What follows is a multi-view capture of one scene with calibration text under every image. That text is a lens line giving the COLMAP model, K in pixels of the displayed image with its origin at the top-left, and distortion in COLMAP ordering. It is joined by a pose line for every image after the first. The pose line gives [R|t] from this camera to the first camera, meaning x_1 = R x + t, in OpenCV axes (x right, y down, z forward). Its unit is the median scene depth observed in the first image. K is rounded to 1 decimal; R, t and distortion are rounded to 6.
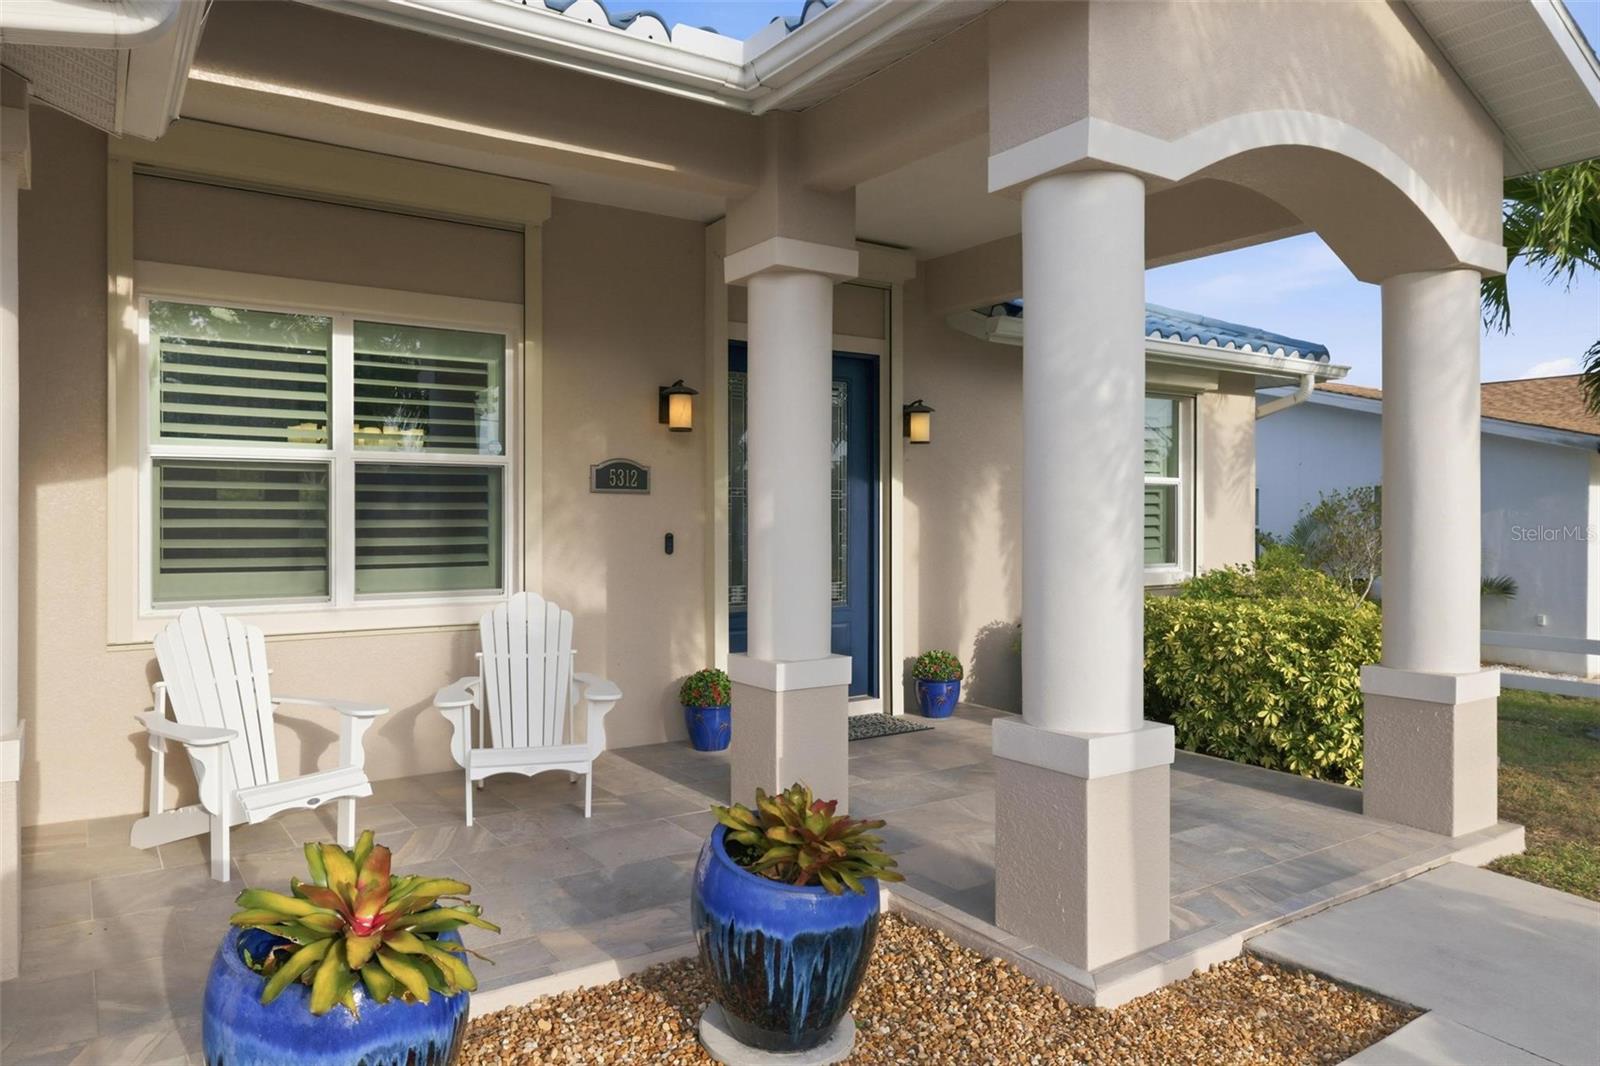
lens RADIAL K [[1116.9, 0, 799.8], [0, 1116.9, 520.0], [0, 0, 1]] dist [0.002565, 0.000134]
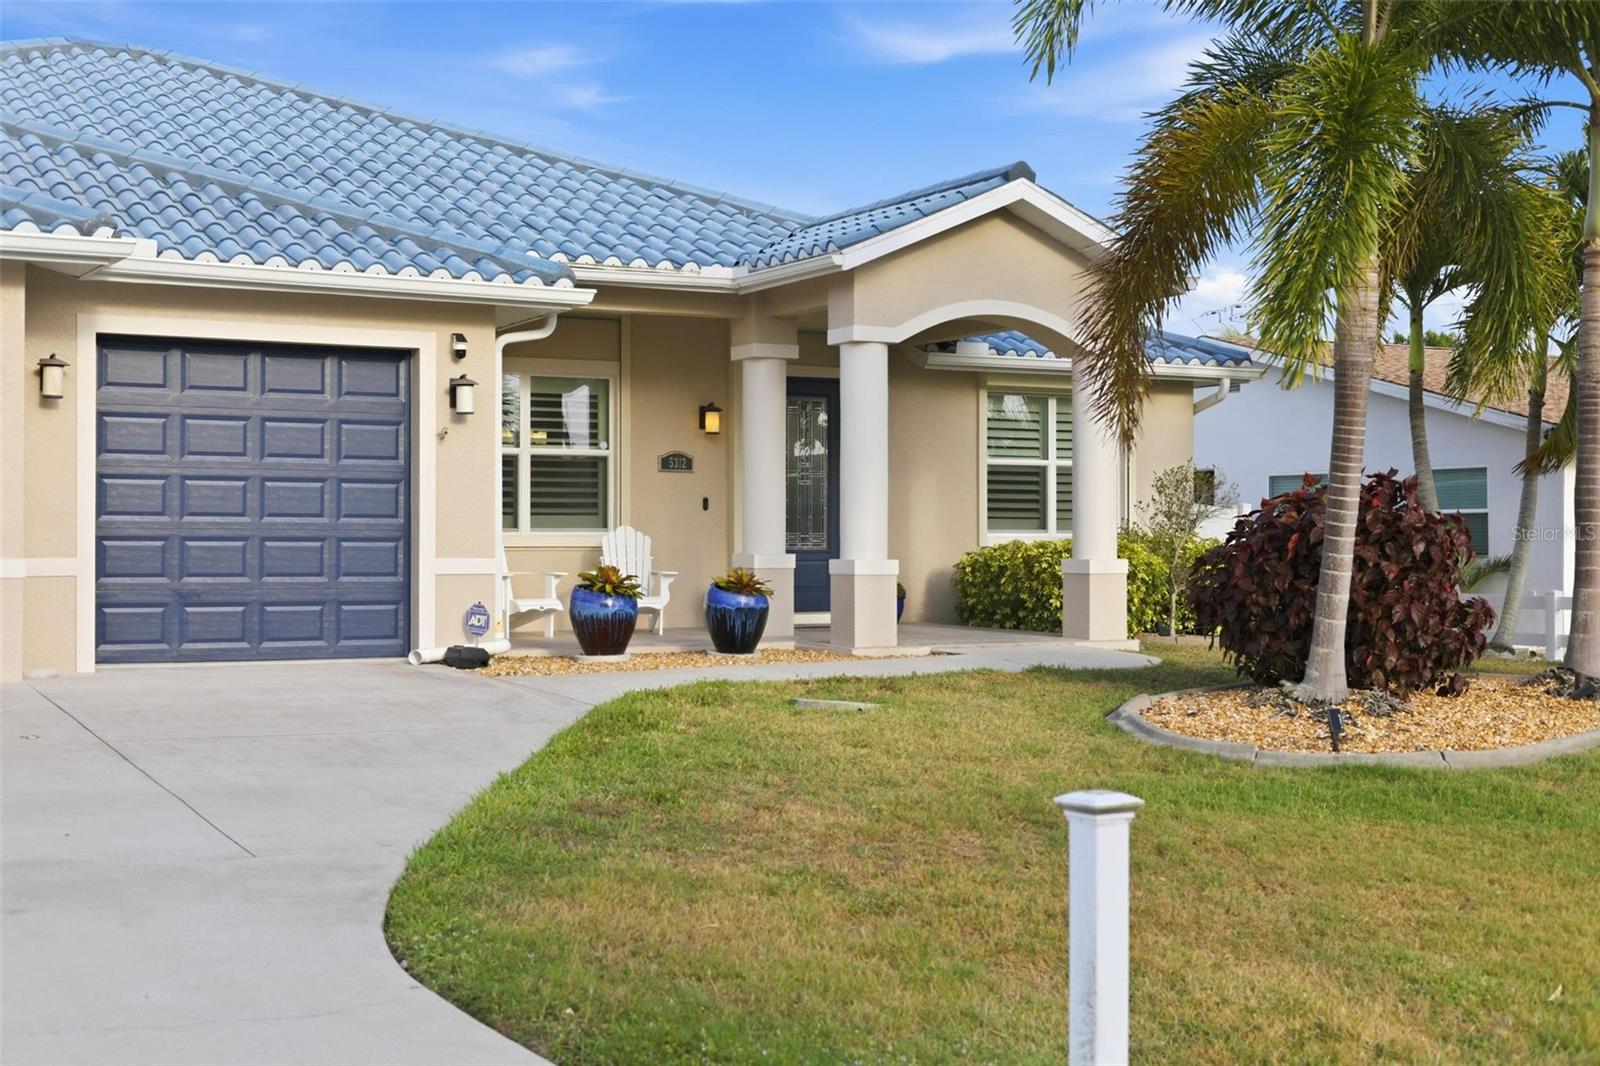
lens RADIAL K [[2031.4, 0, 800.5], [0, 2031.4, 534.3], [0, 0, 1]] dist [-0.041480, 0.000000]
pose [[0.996043, -0.001118, -0.088860, 0.317393], [0.000565, 0.999980, -0.006251, 0.094469], [0.088866, 0.006176, 0.996024, -2.160730]]
